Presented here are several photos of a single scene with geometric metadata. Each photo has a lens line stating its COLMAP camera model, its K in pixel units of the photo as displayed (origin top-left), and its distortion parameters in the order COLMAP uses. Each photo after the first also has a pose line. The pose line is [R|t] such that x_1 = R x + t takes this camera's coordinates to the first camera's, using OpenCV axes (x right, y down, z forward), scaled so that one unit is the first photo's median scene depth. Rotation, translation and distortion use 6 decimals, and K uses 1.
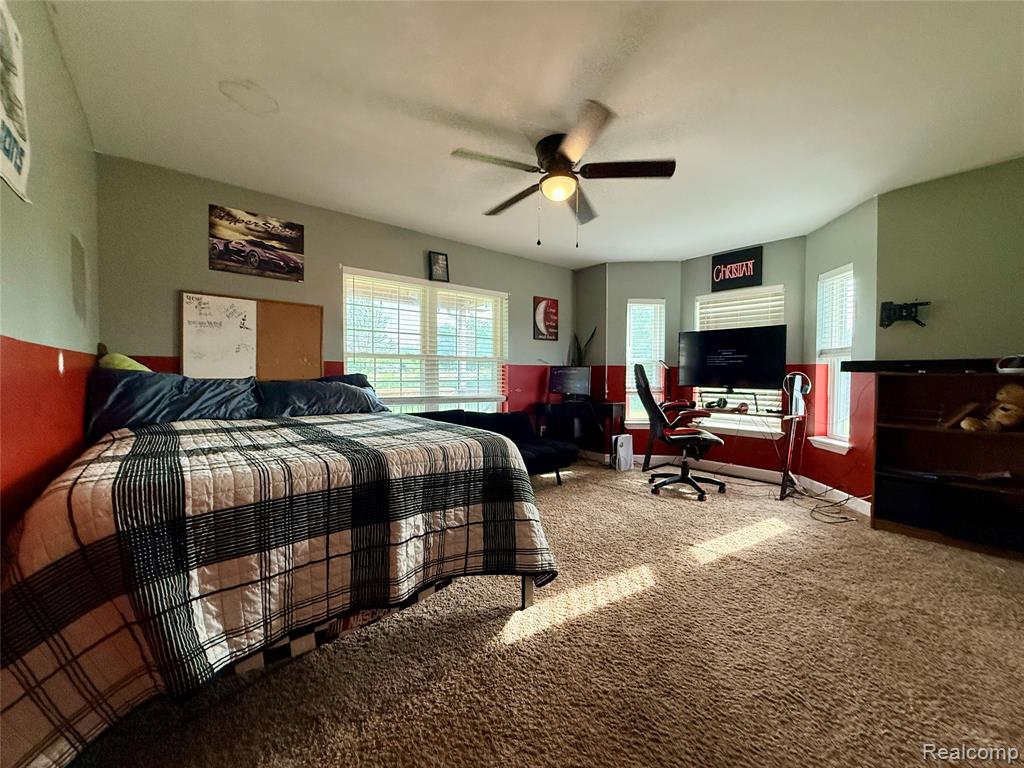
lens RADIAL K [[408.1, 0, 510.0], [0, 408.1, 386.2], [0, 0, 1]] dist [0.000480, 0.000258]
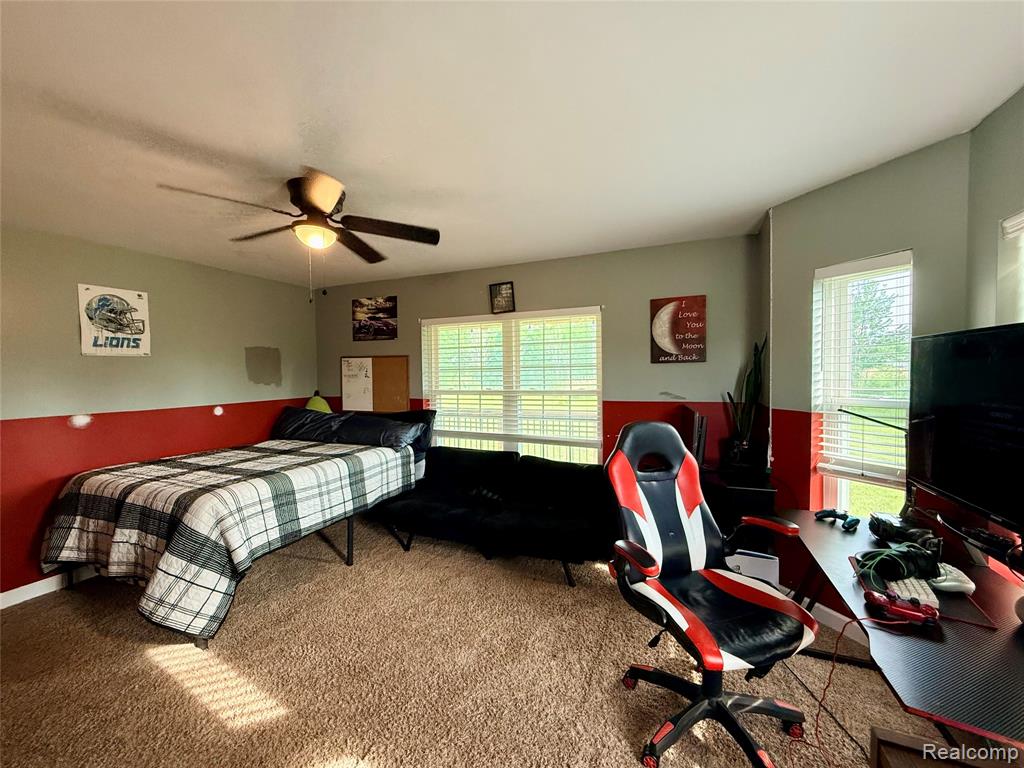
lens RADIAL K [[408.1, 0, 506.2], [0, 408.1, 385.7], [0, 0, 1]] dist [0.000480, 0.000258]
pose [[0.452864, 0.019907, -0.891357, 0.846816], [-0.011266, 0.999799, 0.016605, -0.131502], [0.891508, 0.002522, 0.452997, 0.728801]]
